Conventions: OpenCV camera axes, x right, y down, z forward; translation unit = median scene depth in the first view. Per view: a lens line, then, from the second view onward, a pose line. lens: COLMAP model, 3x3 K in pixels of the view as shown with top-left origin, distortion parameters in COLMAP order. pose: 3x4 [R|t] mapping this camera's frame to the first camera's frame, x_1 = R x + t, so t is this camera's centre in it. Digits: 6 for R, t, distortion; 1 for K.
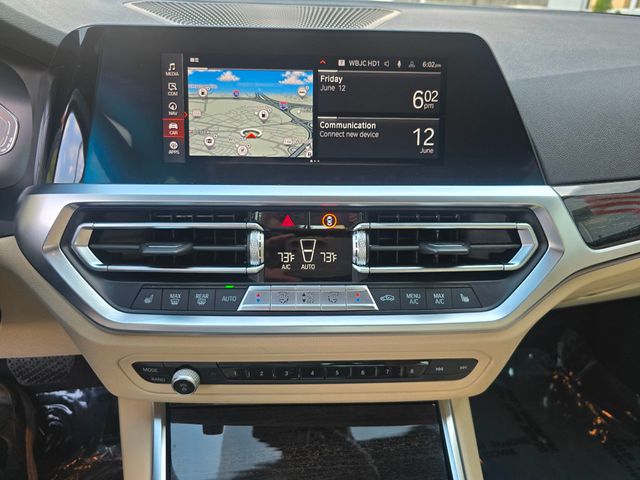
lens RADIAL K [[434.5, 0, 317.3], [0, 434.5, 243.9], [0, 0, 1]] dist [0.007759, -0.001304]
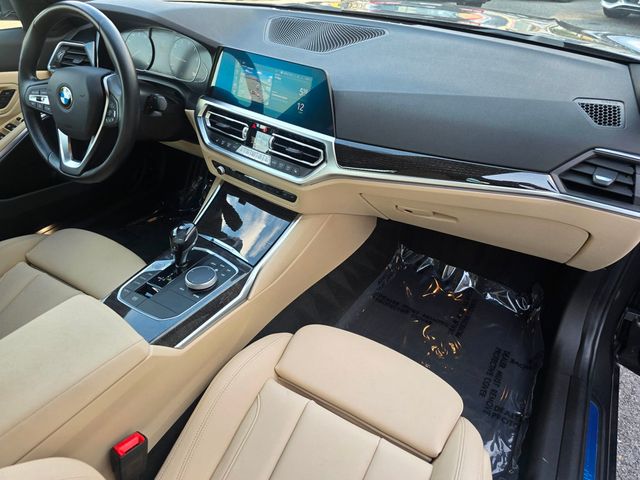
lens RADIAL K [[428.7, 0, 320.0], [0, 428.7, 240.0], [0, 0, 1]] dist [0.011551, 0.000379]
pose [[0.761846, 0.376015, -0.527450, 2.009056], [-0.264725, 0.923901, 0.276275, -0.251699], [0.591195, -0.070850, 0.803411, -1.057102]]
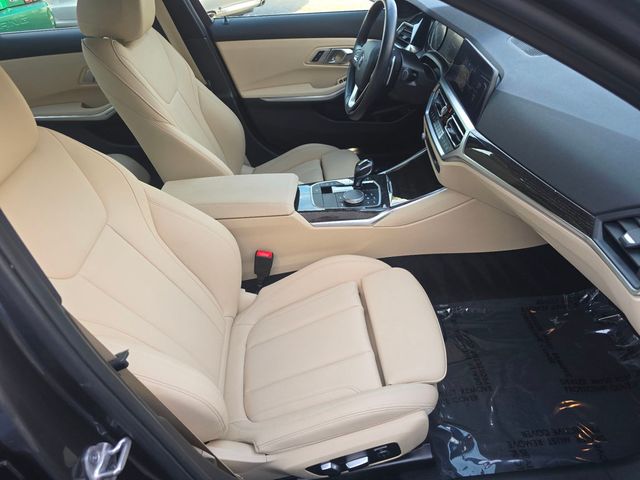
lens RADIAL K [[428.7, 0, 320.0], [0, 428.7, 240.0], [0, 0, 1]] dist [0.011551, 0.000379]
pose [[-0.078219, 0.592423, -0.801821, 3.418789], [-0.354591, 0.735159, 0.577760, -0.898816], [0.931744, 0.329510, 0.152565, -0.135088]]
